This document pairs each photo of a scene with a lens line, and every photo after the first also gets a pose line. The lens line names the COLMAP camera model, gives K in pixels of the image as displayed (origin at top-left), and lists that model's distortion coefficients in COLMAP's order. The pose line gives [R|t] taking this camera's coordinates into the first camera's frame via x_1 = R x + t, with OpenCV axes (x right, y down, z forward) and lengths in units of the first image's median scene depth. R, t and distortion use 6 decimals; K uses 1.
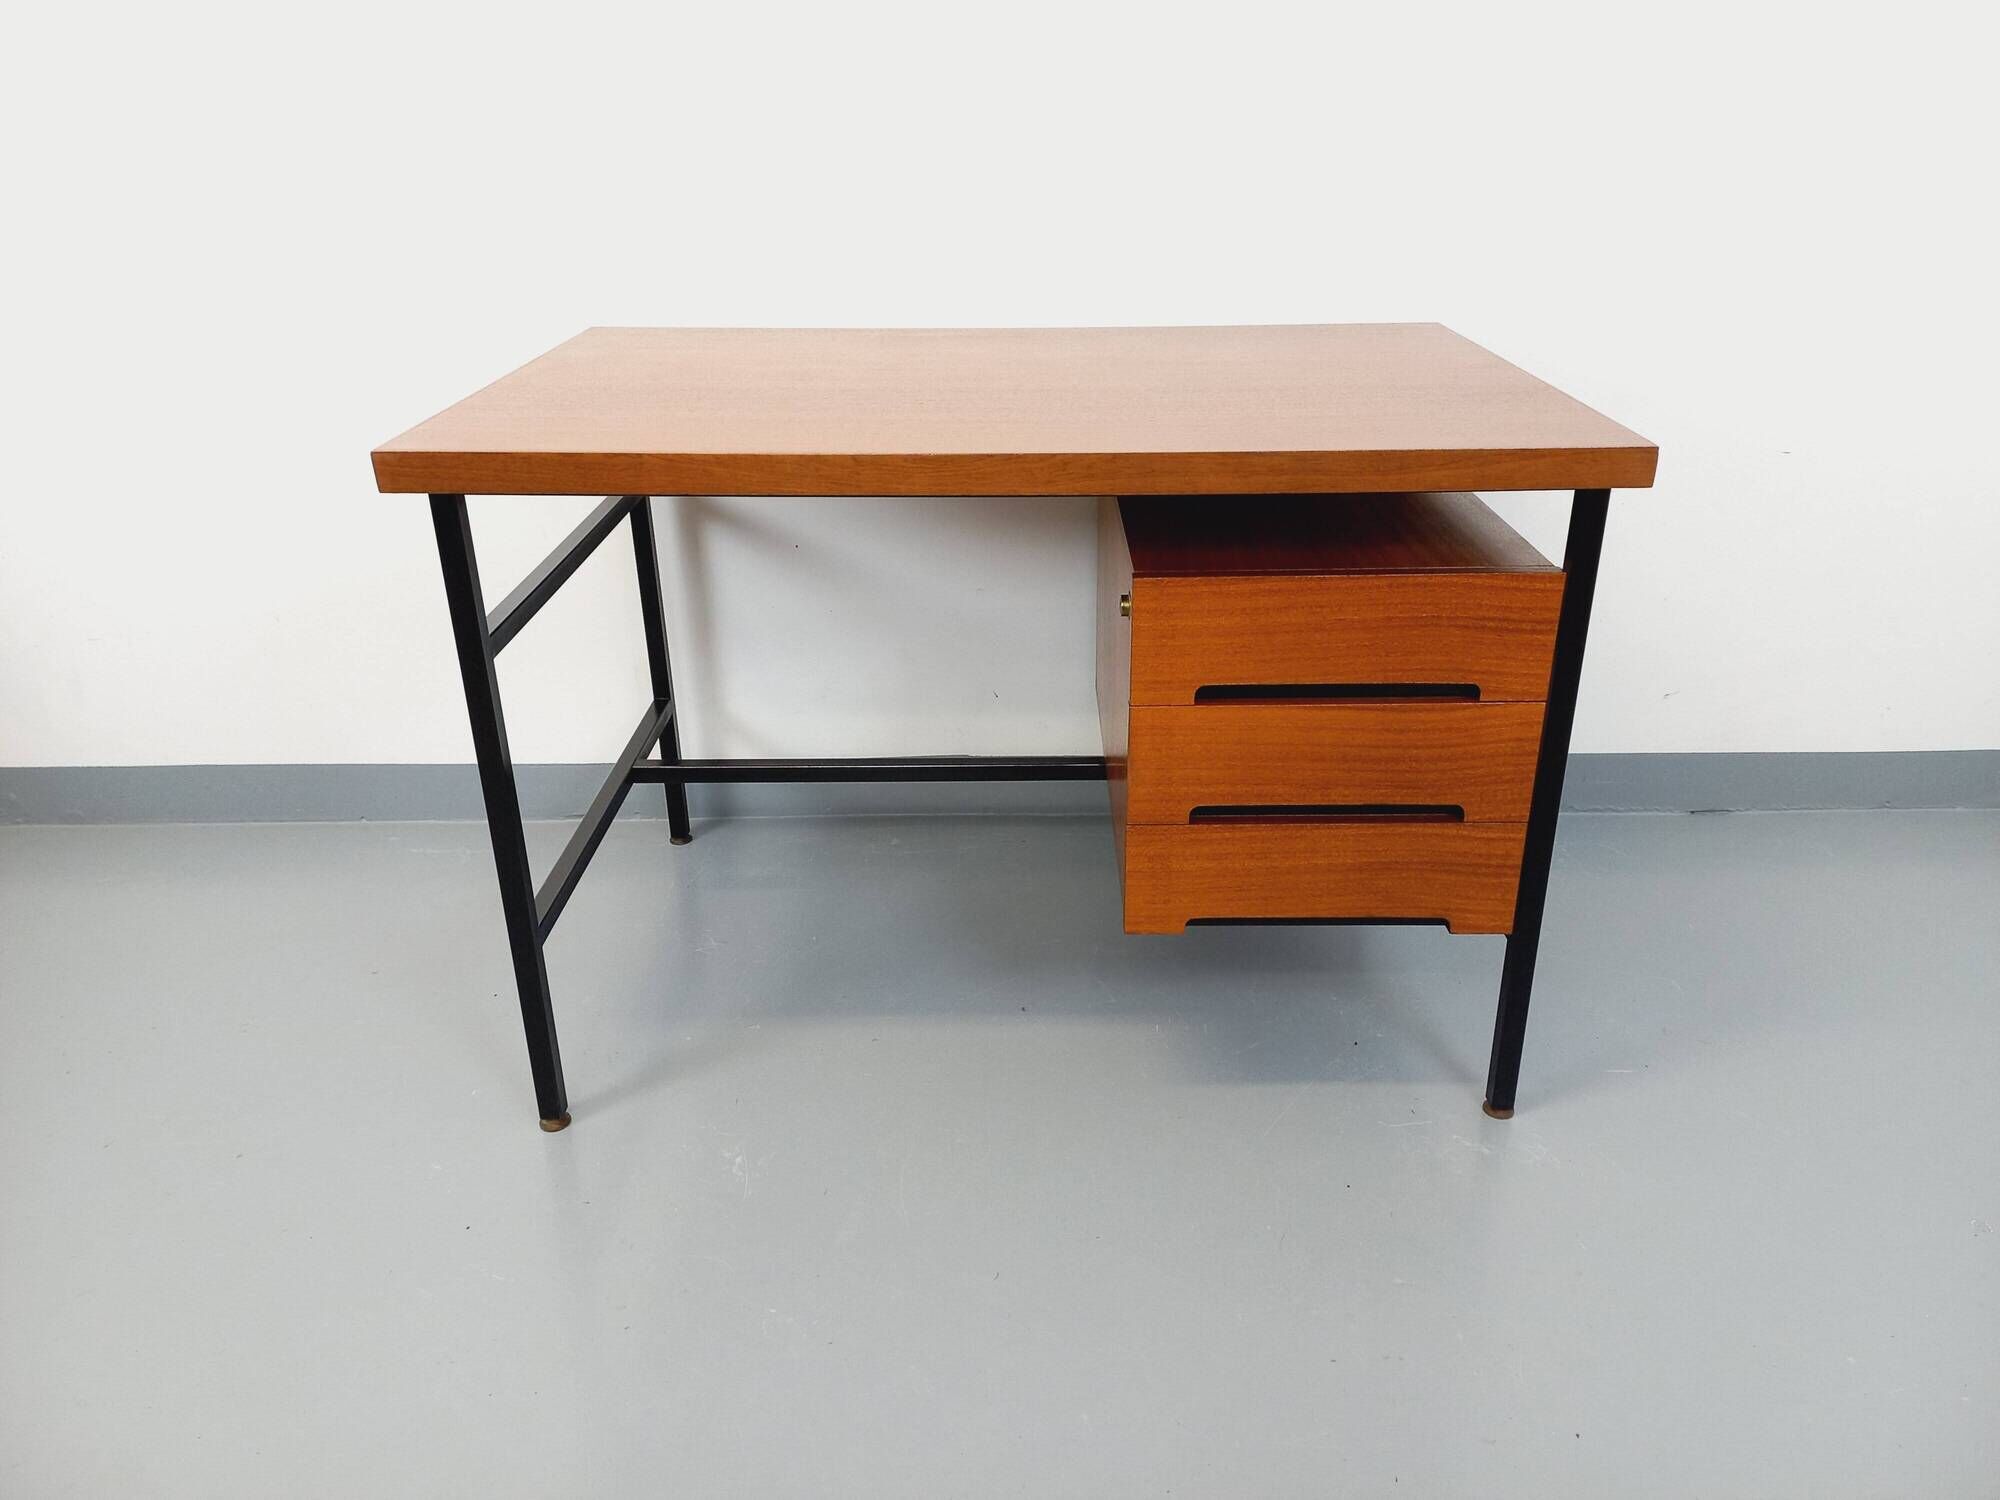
lens RADIAL K [[1525.3, 0, 1001.5], [0, 1525.3, 761.1], [0, 0, 1]] dist [0.116368, -0.172771]
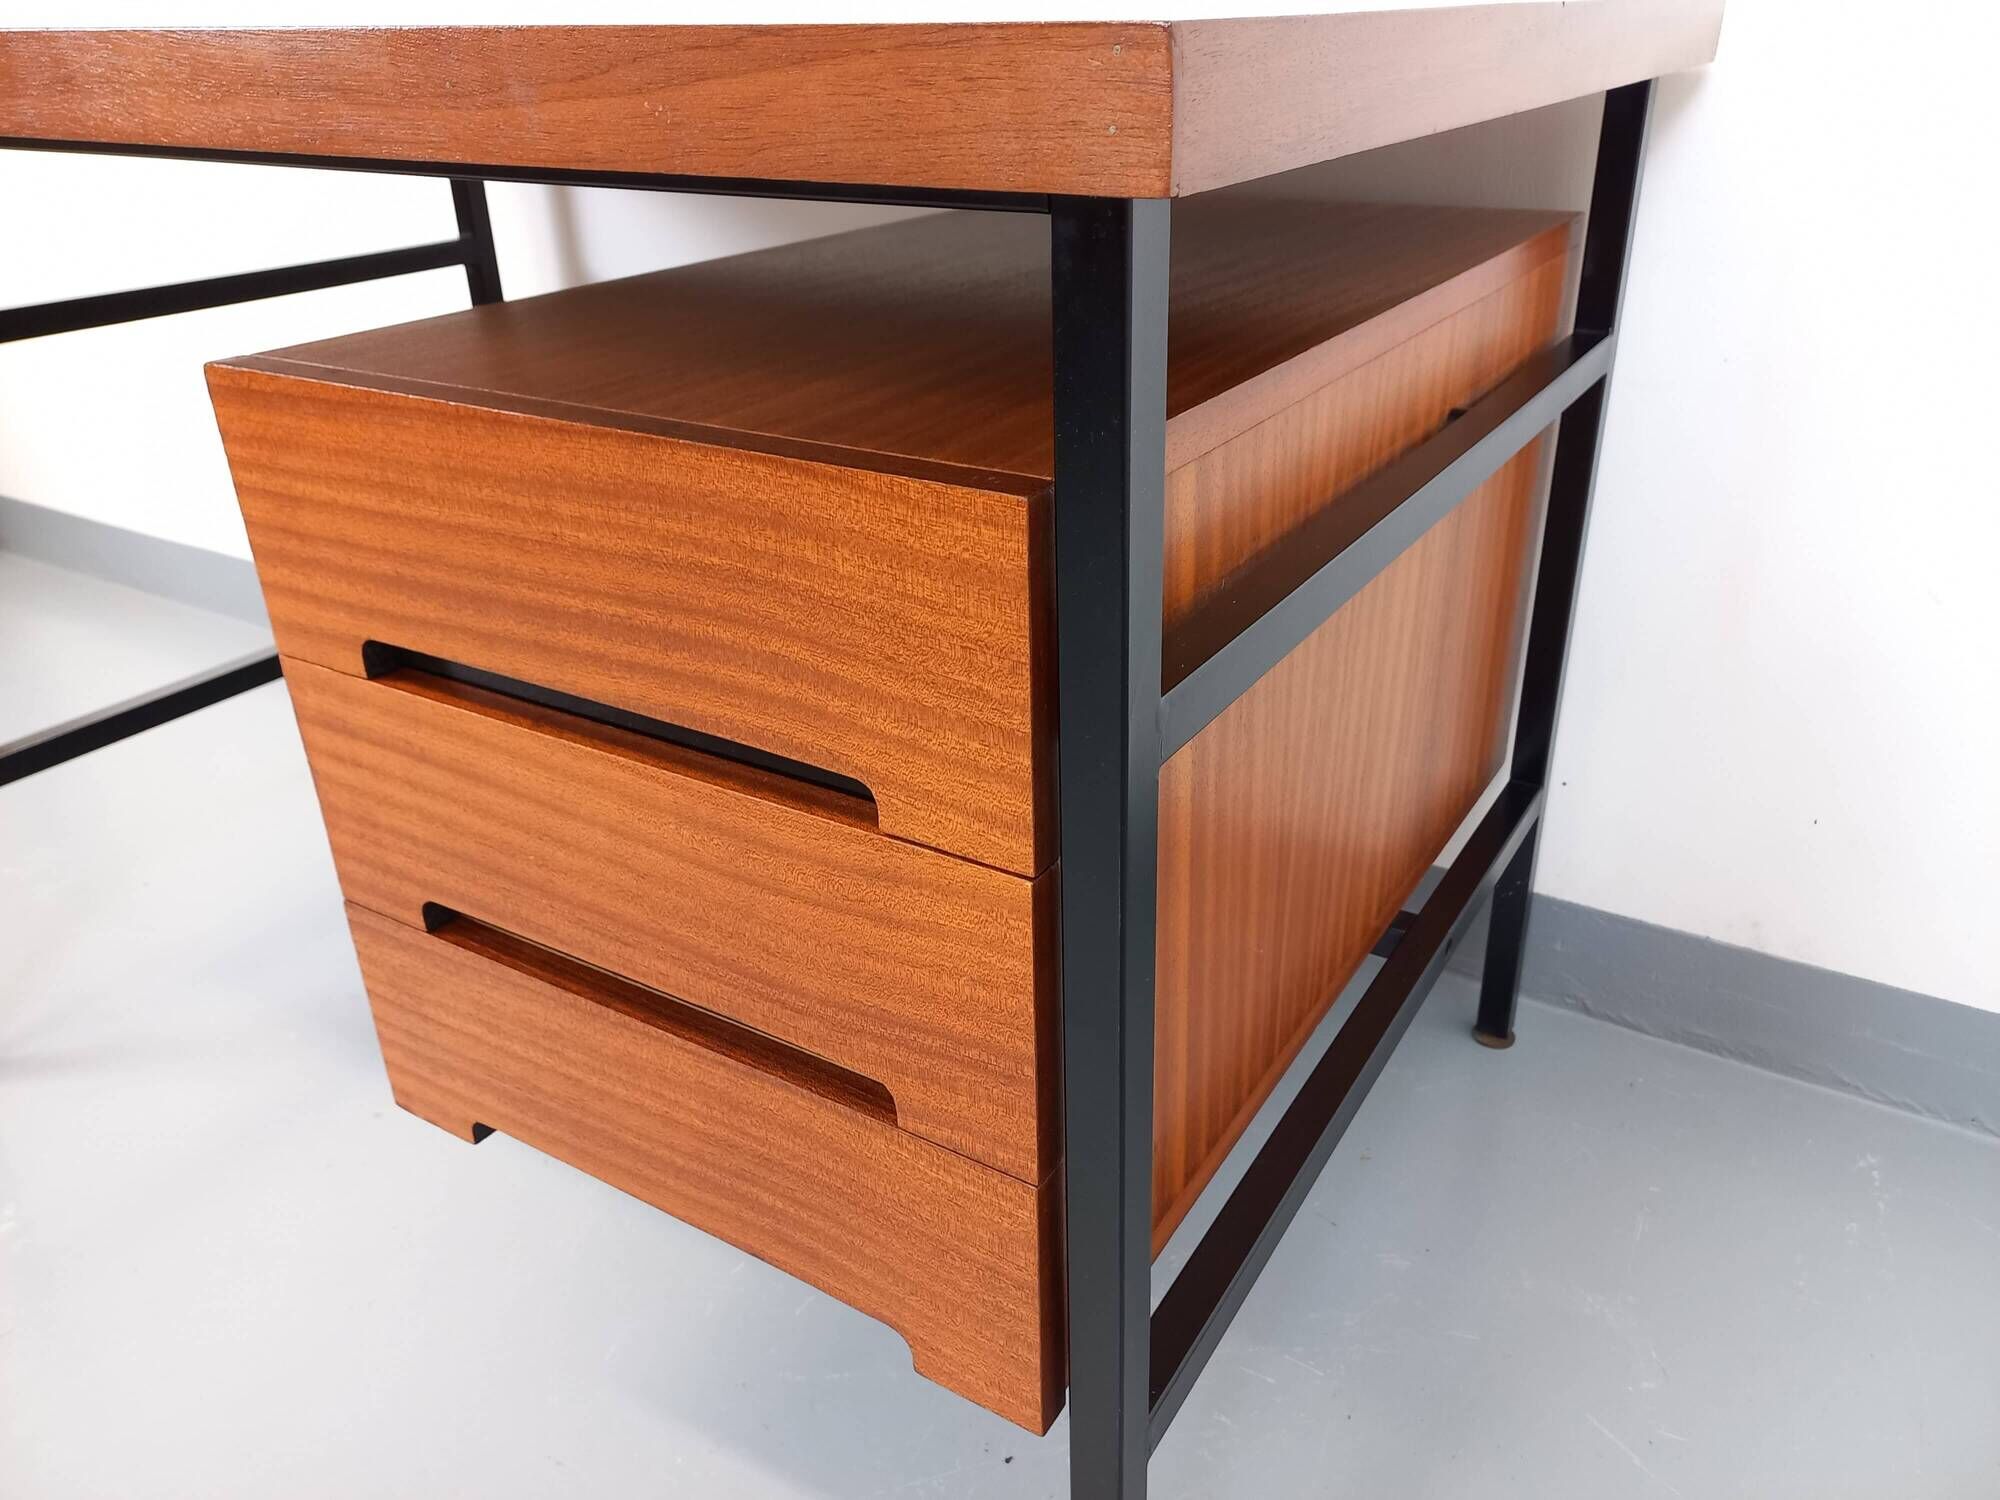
lens RADIAL K [[1487.3, 0, 1011.0], [0, 1487.3, 764.4], [0, 0, 1]] dist [0.122105, -0.205203]
pose [[0.859301, 0.229921, -0.456879, 0.481287], [-0.207680, 0.973161, 0.099130, -0.092828], [0.467409, 0.009702, 0.883988, 0.683698]]
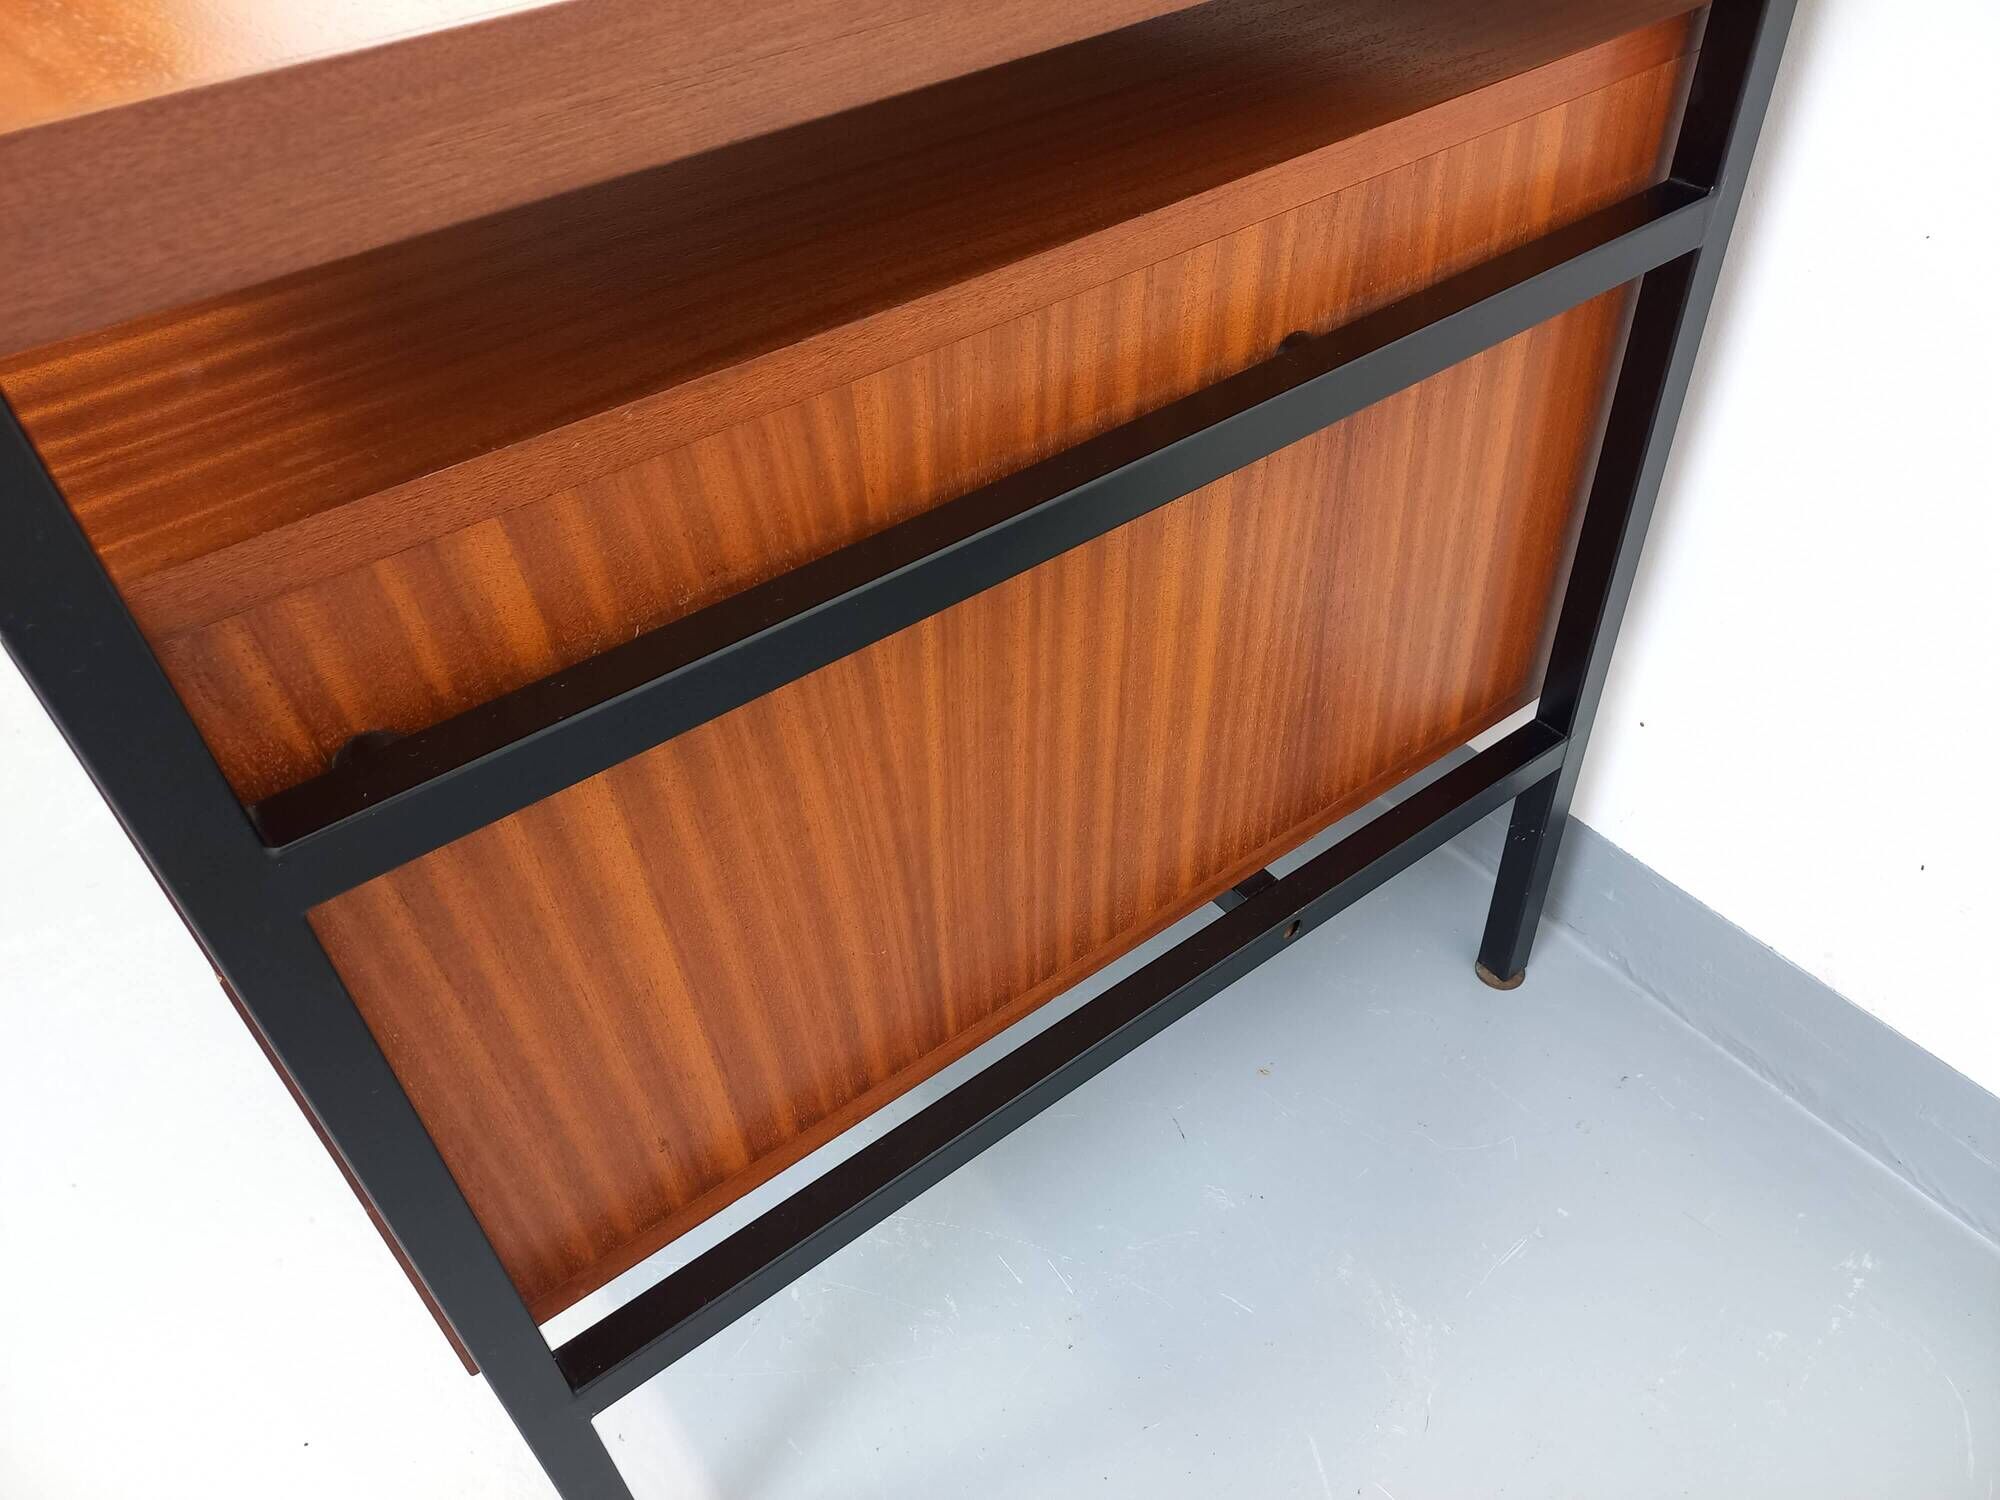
lens RADIAL K [[1490.2, 0, 1000.0], [0, 1490.2, 750.0], [0, 0, 1]] dist [0.103188, -0.167396]
pose [[0.606935, 0.531629, -0.590763, 0.583256], [-0.304125, 0.842113, 0.445369, -0.248312], [0.734260, -0.090644, 0.672790, 0.888733]]
